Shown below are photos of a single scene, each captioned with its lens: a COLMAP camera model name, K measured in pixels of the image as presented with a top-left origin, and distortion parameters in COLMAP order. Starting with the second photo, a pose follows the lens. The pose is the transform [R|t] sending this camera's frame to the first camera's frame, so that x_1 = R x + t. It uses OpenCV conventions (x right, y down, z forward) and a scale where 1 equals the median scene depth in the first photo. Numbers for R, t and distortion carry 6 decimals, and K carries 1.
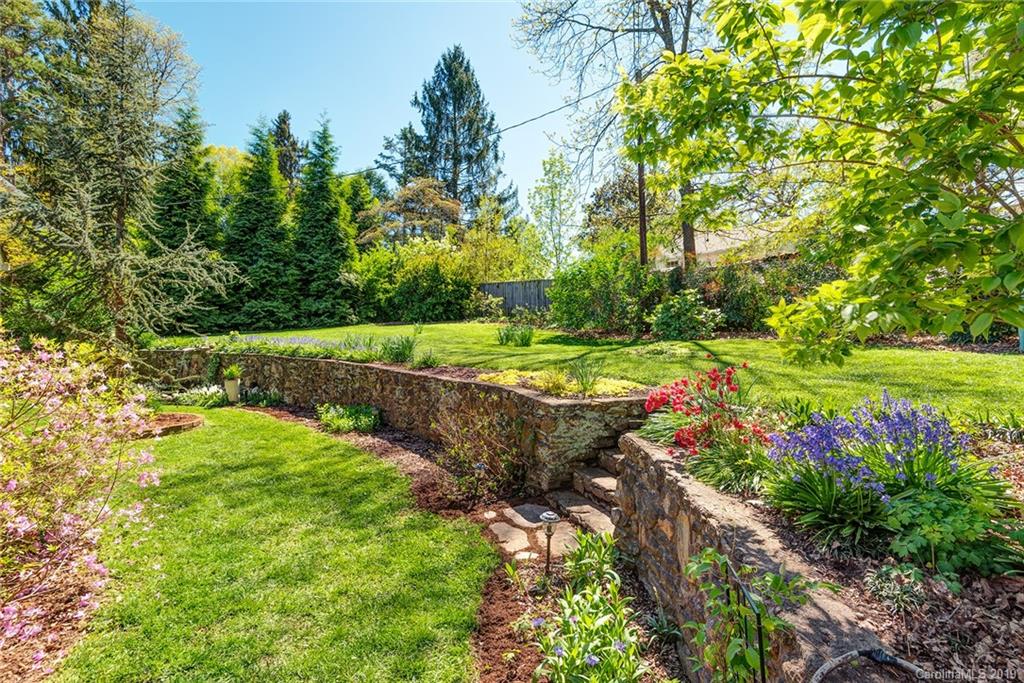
lens RADIAL K [[458.6, 0, 512.0], [0, 458.6, 338.5], [0, 0, 1]] dist [-0.000175, 0.000270]
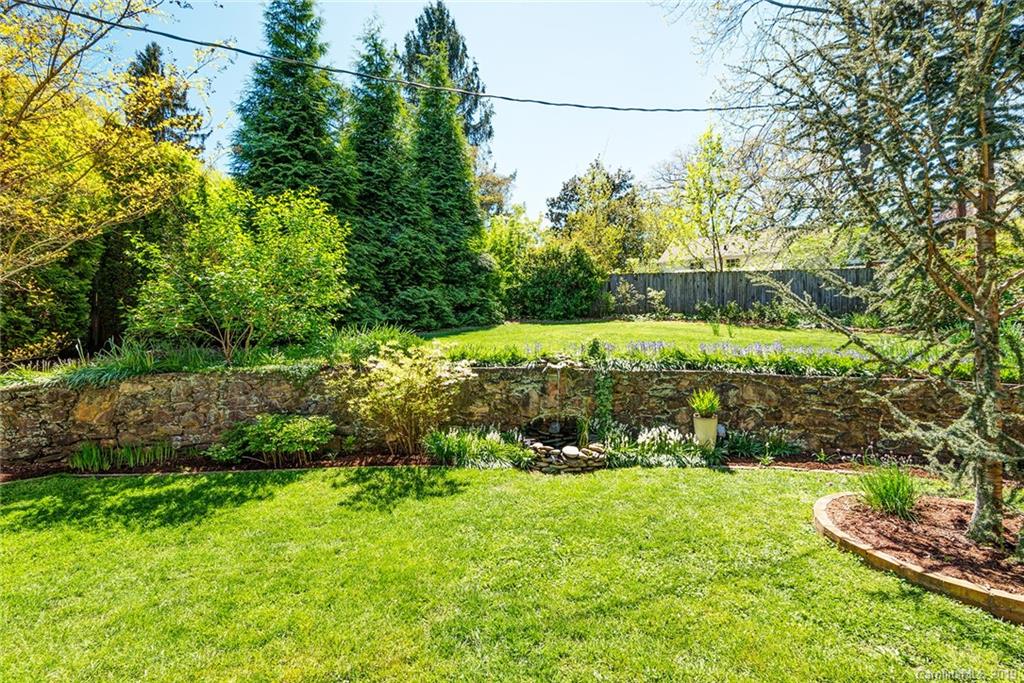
lens RADIAL K [[458.6, 0, 512.0], [0, 458.6, 337.4], [0, 0, 1]] dist [-0.000175, 0.000270]
pose [[0.956048, -0.005597, 0.293156, -0.604775], [0.002867, 0.999948, 0.009739, -0.013144], [-0.293196, -0.008471, 0.956015, 0.291508]]
